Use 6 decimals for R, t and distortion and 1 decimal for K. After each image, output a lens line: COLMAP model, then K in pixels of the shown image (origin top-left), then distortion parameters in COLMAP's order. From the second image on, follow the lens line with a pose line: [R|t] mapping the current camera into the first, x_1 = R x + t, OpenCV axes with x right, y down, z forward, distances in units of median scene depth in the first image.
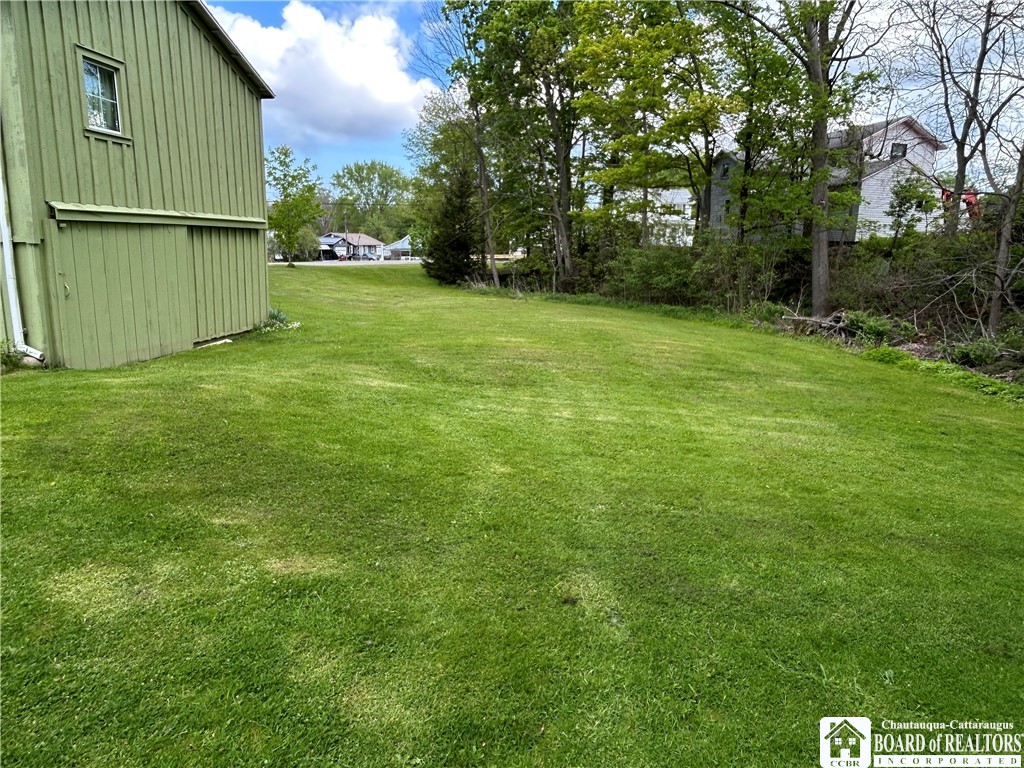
lens RADIAL K [[639.9, 0, 514.9], [0, 639.9, 377.0], [0, 0, 1]] dist [-0.016343, -0.000878]
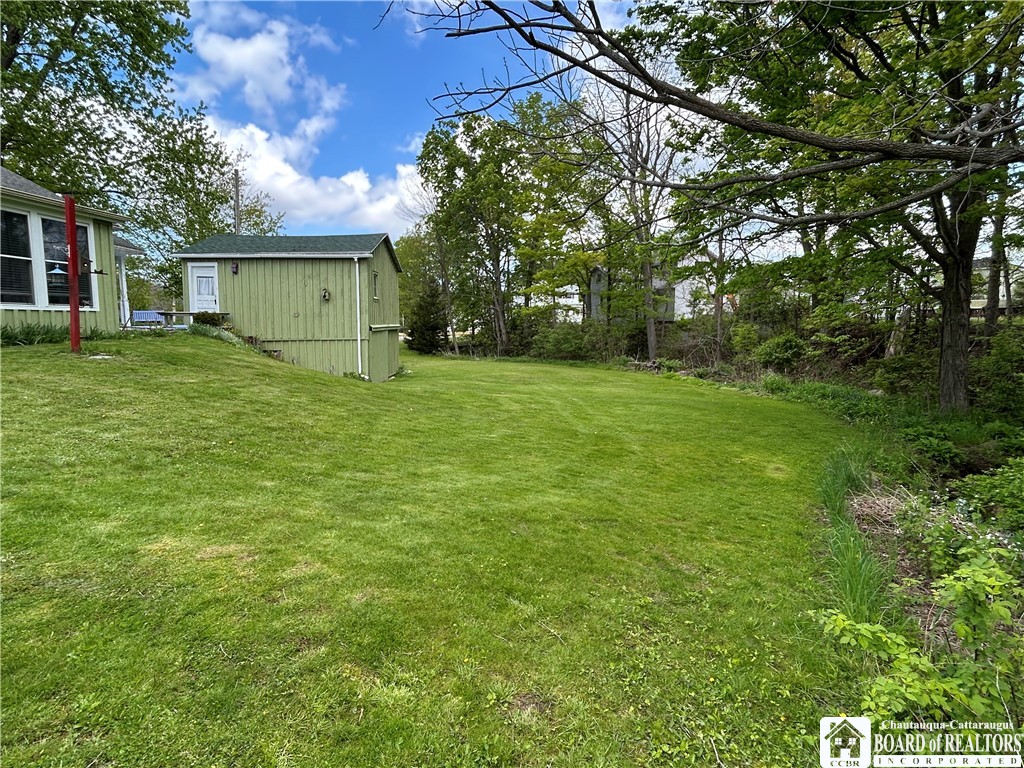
lens RADIAL K [[560.8, 0, 512.3], [0, 560.8, 380.5], [0, 0, 1]] dist [-0.019515, 0.004304]
pose [[0.989025, -0.037563, 0.142895, -0.210243], [0.051141, 0.994392, -0.092566, 0.112241], [-0.138616, 0.098858, 0.985400, -0.719625]]
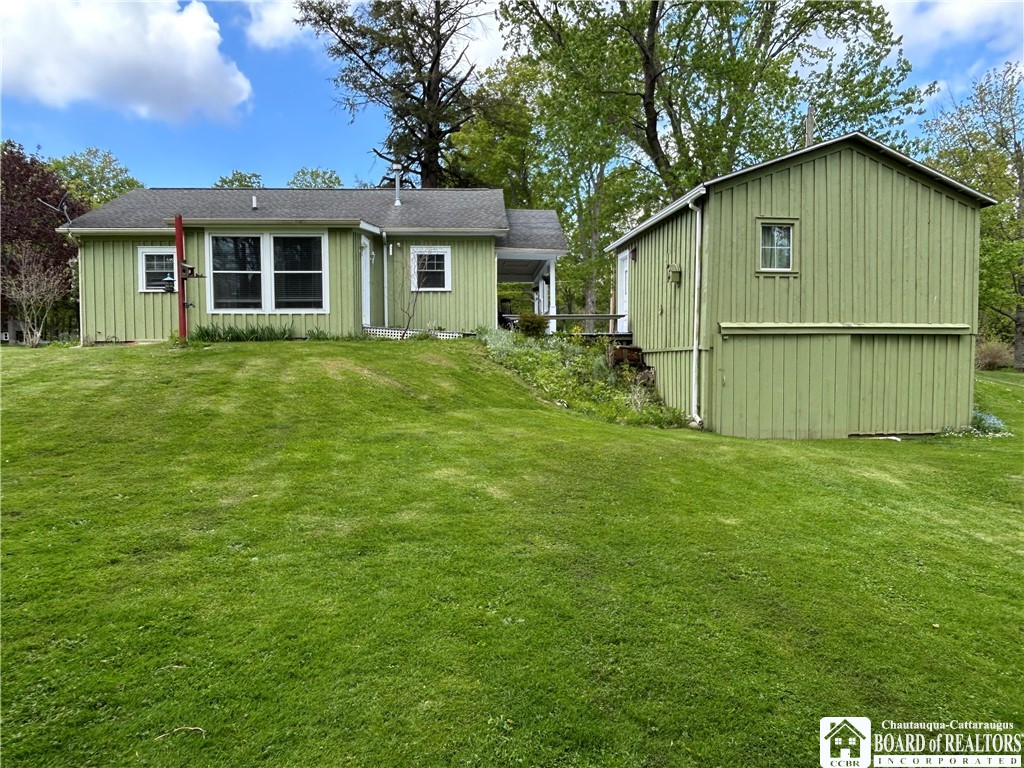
lens RADIAL K [[639.9, 0, 514.1], [0, 639.9, 380.4], [0, 0, 1]] dist [-0.016343, -0.000878]
pose [[0.263391, 0.023762, -0.964397, 0.283147], [-0.187915, 0.981811, -0.027131, -0.002221], [0.946210, 0.188370, 0.263065, 0.068080]]
